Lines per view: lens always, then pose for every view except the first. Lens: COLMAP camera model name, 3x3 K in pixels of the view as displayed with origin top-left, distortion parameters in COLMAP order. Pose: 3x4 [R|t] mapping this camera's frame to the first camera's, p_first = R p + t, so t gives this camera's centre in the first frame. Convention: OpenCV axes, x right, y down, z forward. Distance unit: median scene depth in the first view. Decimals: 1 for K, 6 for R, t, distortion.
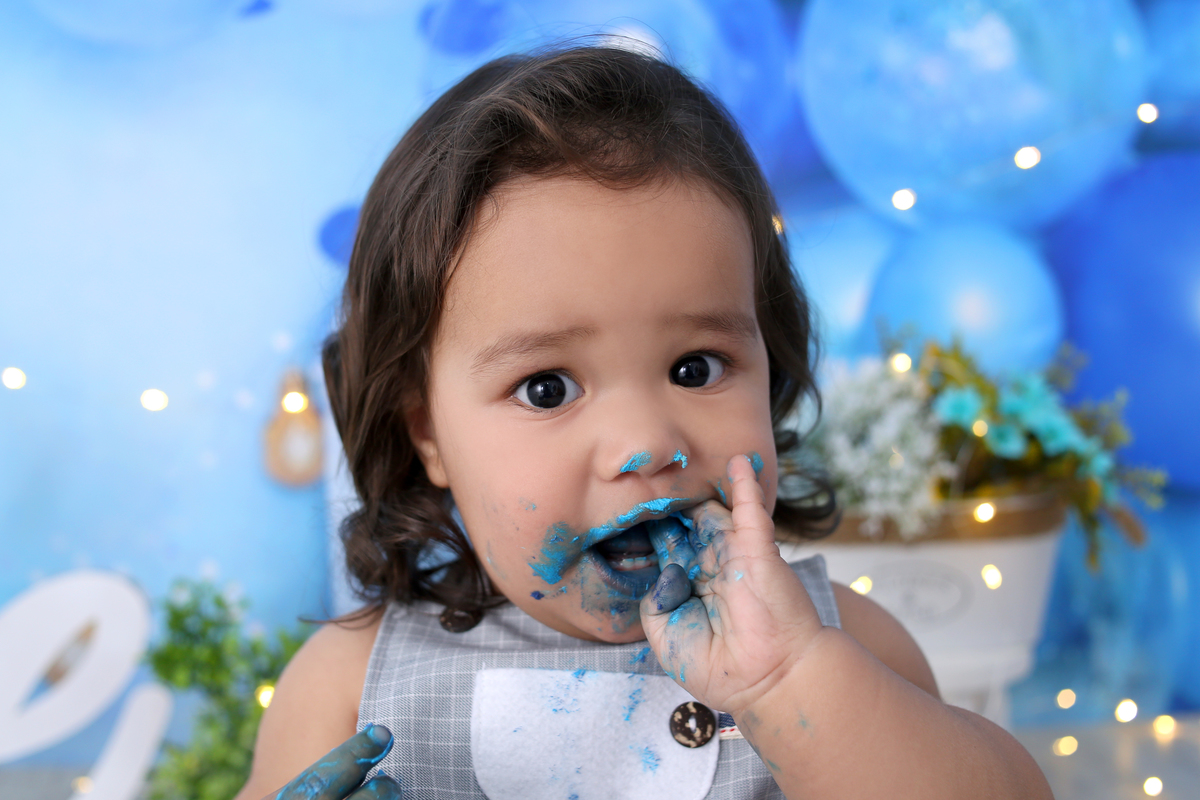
lens RADIAL K [[1338.3, 0, 581.2], [0, 1338.3, 410.4], [0, 0, 1]] dist [-0.122225, 0.000000]
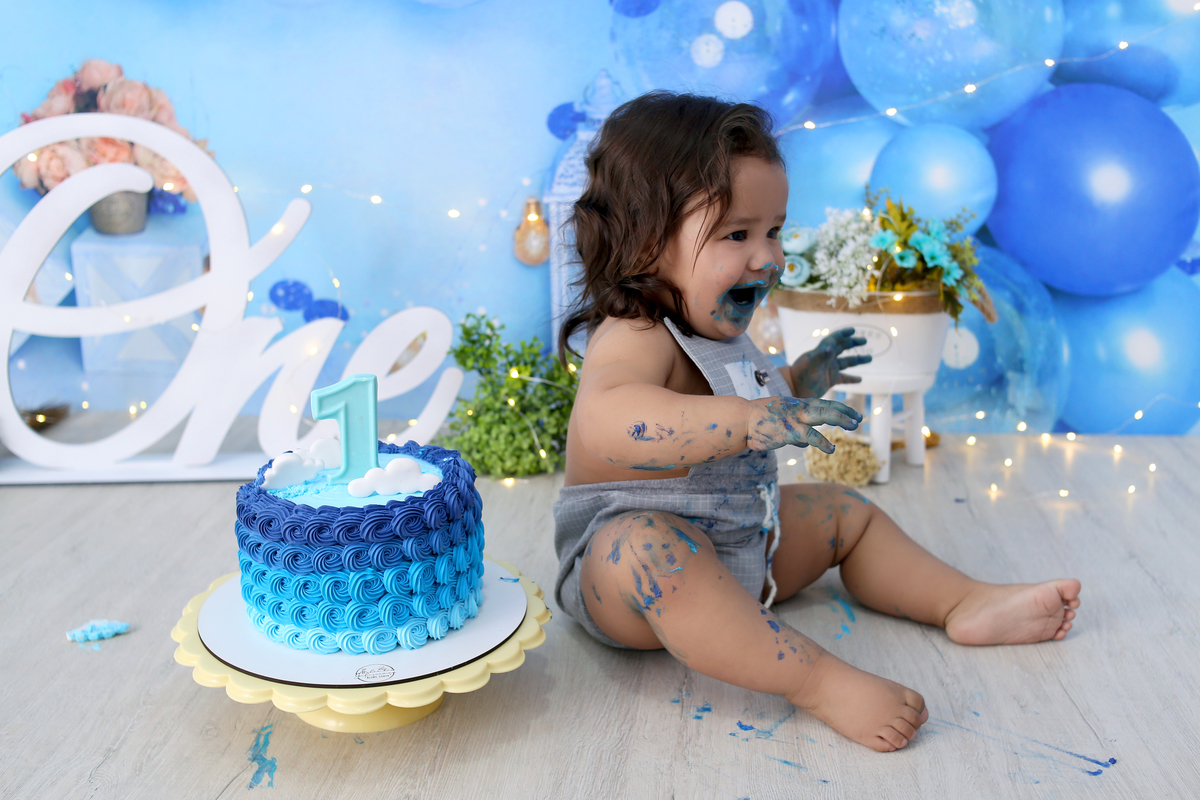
lens RADIAL K [[1338.3, 0, 621.2], [0, 1338.3, 397.8], [0, 0, 1]] dist [-0.122225, 0.000000]
pose [[0.988868, 0.058223, -0.136932, 0.181615], [-0.036916, 0.987491, 0.153292, -0.053704], [0.144144, -0.146530, 0.978648, -0.867591]]
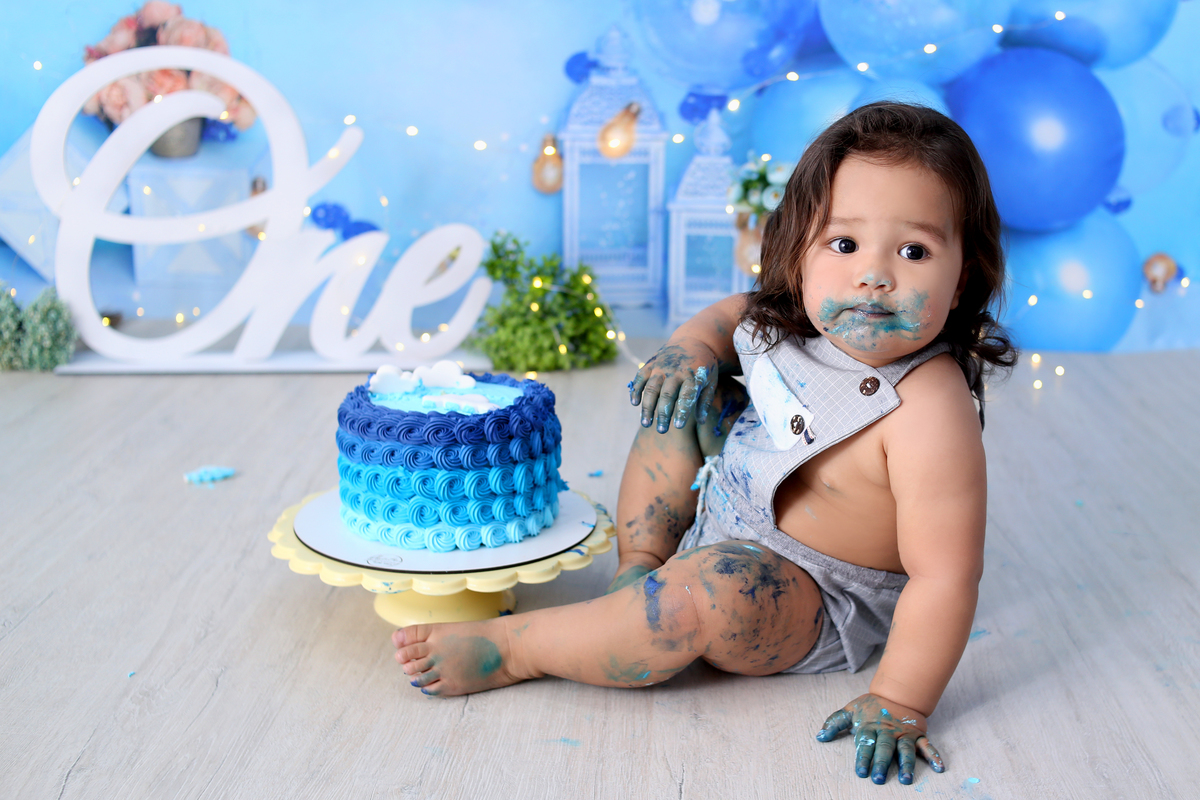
lens RADIAL K [[1338.3, 0, 691.7], [0, 1338.3, 382.3], [0, 0, 1]] dist [-0.122225, 0.000000]
pose [[0.995777, 0.074074, -0.054238, 0.154344], [-0.064044, 0.983754, 0.167711, -0.015982], [0.065780, -0.163530, 0.984343, -1.193830]]
